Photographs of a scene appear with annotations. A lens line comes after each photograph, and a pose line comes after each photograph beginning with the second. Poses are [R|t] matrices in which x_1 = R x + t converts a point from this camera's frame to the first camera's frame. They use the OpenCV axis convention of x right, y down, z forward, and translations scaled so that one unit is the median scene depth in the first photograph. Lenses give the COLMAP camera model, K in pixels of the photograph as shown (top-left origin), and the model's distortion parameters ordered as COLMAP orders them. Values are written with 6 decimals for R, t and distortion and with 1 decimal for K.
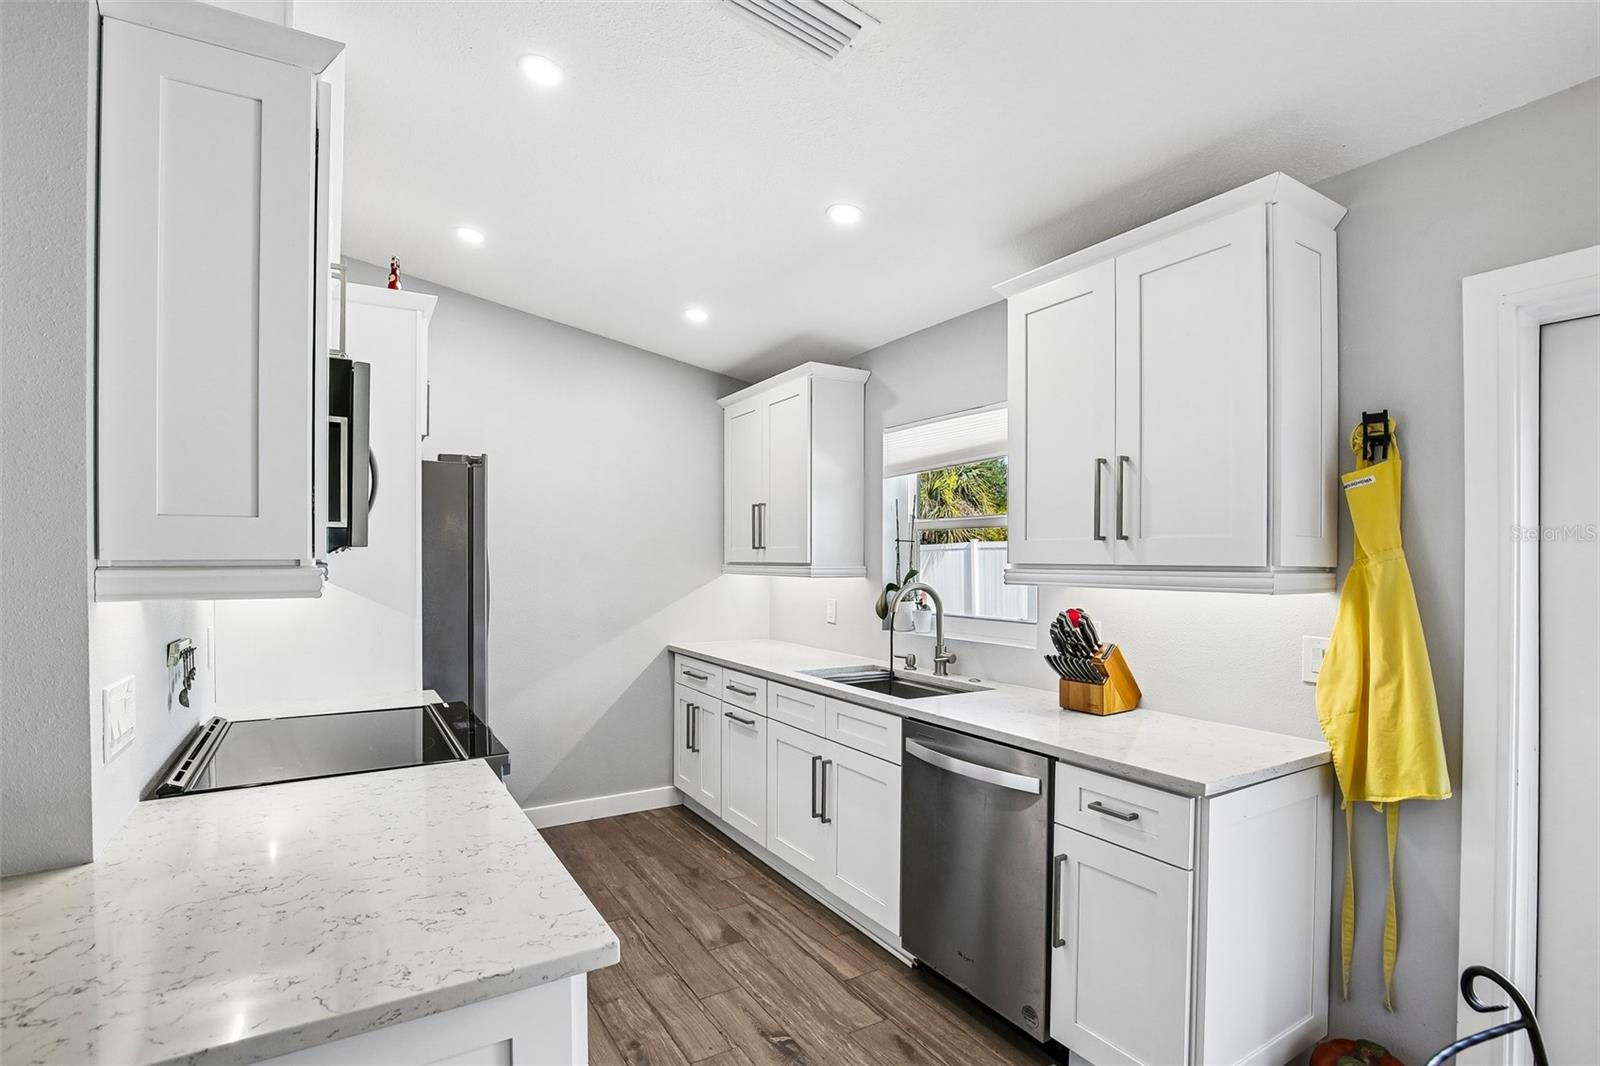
lens RADIAL K [[776.4, 0, 799.5], [0, 776.4, 551.0], [0, 0, 1]] dist [-0.004508, -0.000874]
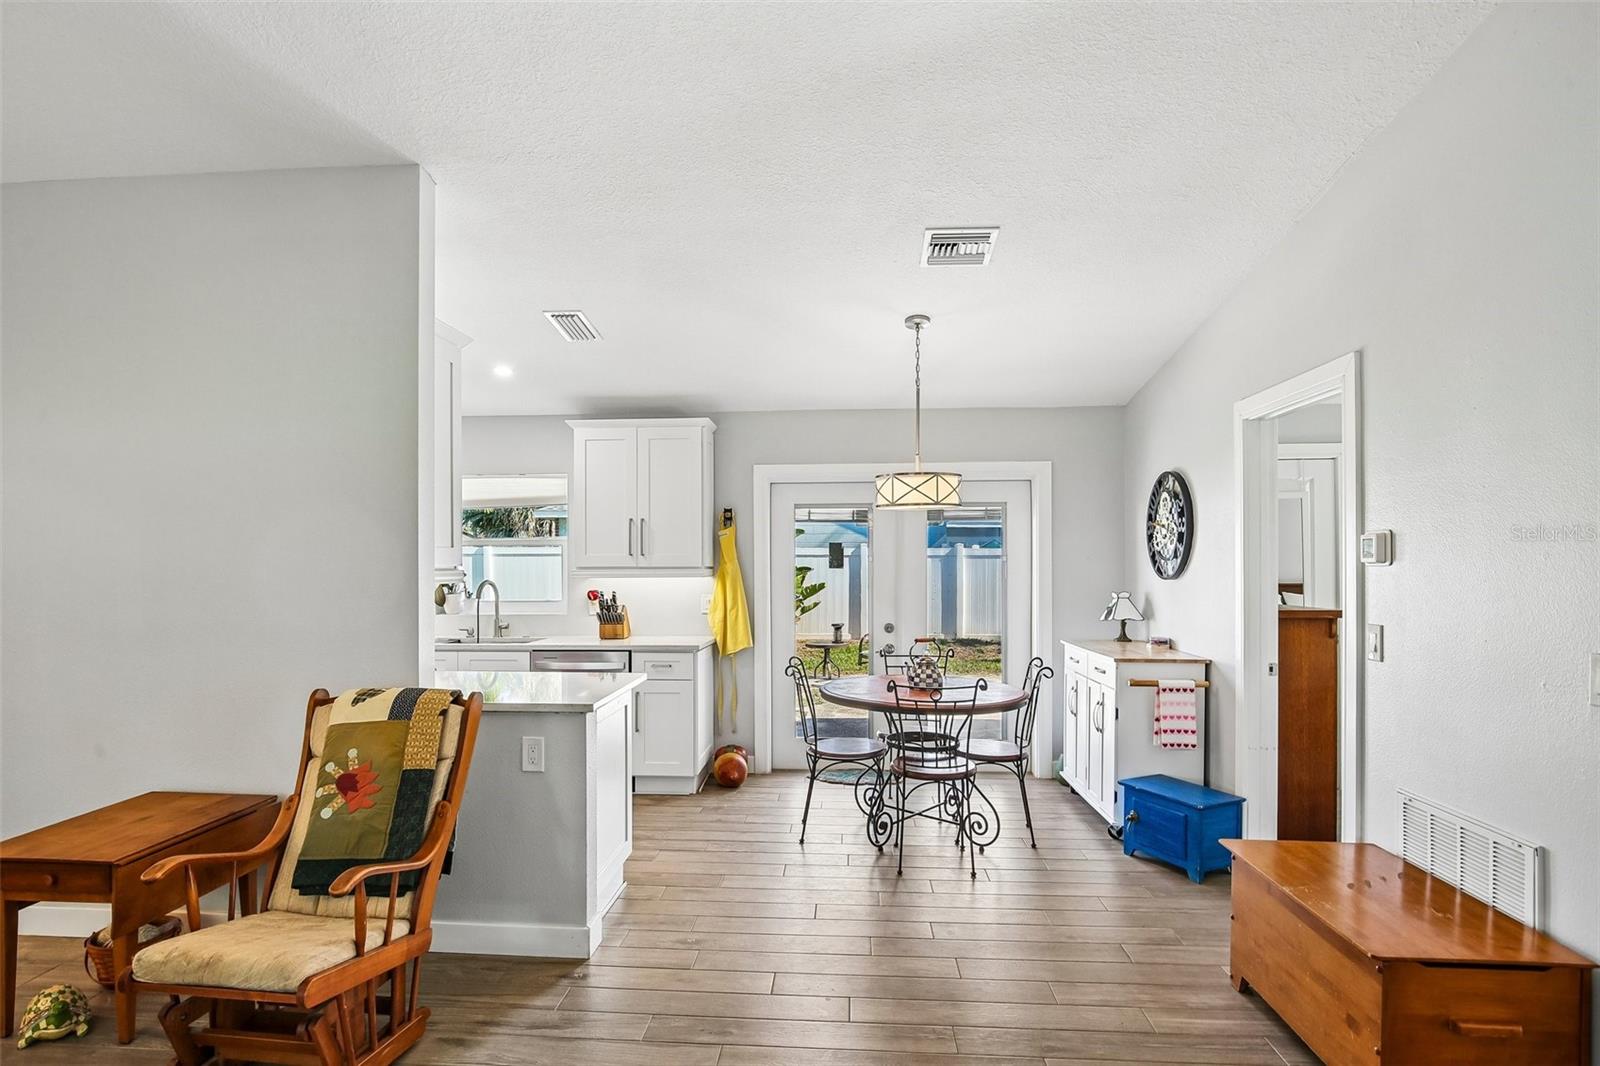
lens RADIAL K [[869.3, 0, 801.8], [0, 869.3, 557.4], [0, 0, 1]] dist [-0.013806, 0.001436]
pose [[0.584776, 0.003028, 0.811189, -1.334969], [-0.001048, 0.999995, -0.002978, -0.001751], [-0.811194, 0.000891, 0.584776, -0.830556]]
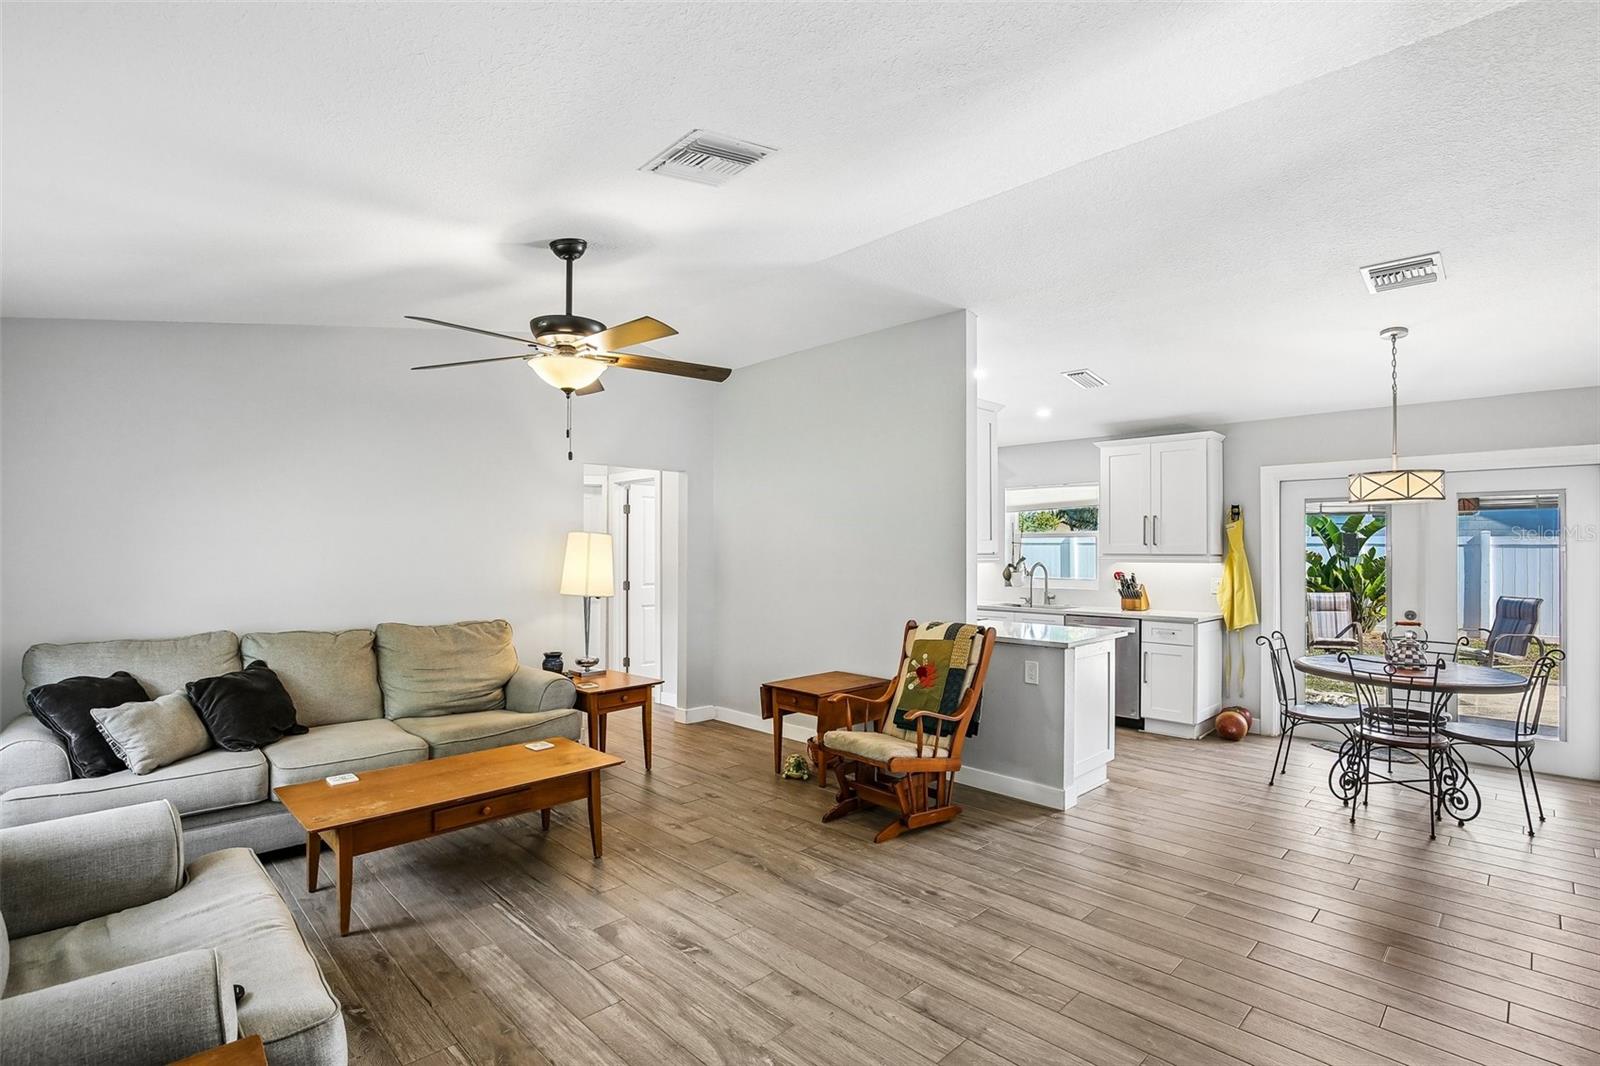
lens RADIAL K [[767.3, 0, 800.0], [0, 767.3, 533.0], [0, 0, 1]] dist [-0.003296, -0.000308]
pose [[0.973332, 0.009700, 0.229197, -1.462043], [-0.005874, 0.999832, -0.017367, -0.001655], [-0.229327, 0.015558, 0.973225, -1.402290]]
